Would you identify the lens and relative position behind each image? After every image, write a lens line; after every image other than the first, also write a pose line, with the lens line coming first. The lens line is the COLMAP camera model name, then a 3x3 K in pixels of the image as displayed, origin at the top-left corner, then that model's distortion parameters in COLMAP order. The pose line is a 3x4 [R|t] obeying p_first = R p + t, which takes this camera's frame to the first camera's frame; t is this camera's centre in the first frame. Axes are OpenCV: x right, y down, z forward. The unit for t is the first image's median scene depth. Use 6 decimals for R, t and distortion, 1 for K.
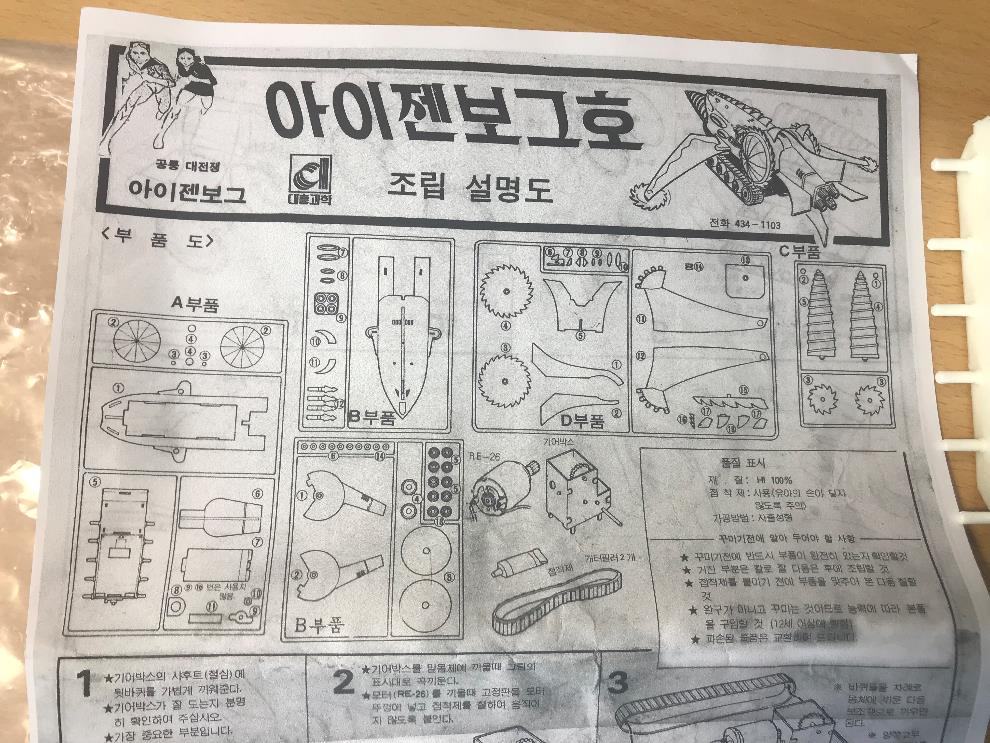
lens RADIAL K [[766.3, 0, 495.0], [0, 766.3, 371.5], [0, 0, 1]] dist [-0.007964, 0.009193]
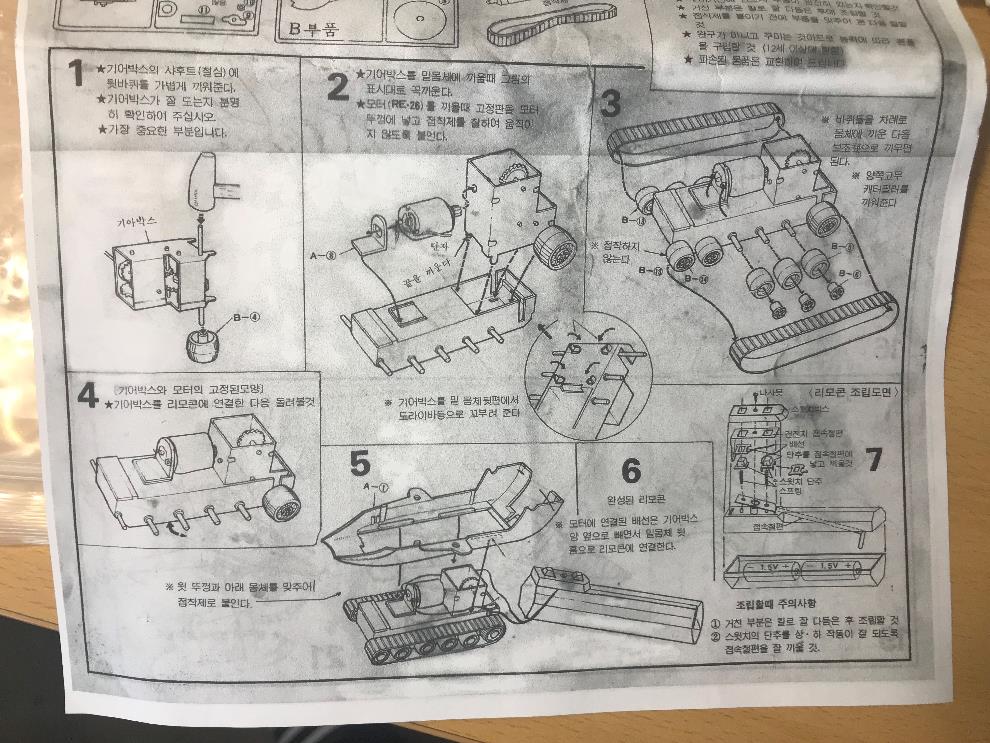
lens RADIAL K [[766.3, 0, 495.0], [0, 766.3, 371.5], [0, 0, 1]] dist [-0.007964, 0.009193]
pose [[0.999671, 0.011645, 0.022847, -0.010988], [-0.013426, 0.996754, 0.079385, 0.682990], [-0.021848, -0.079666, 0.996582, -0.031640]]
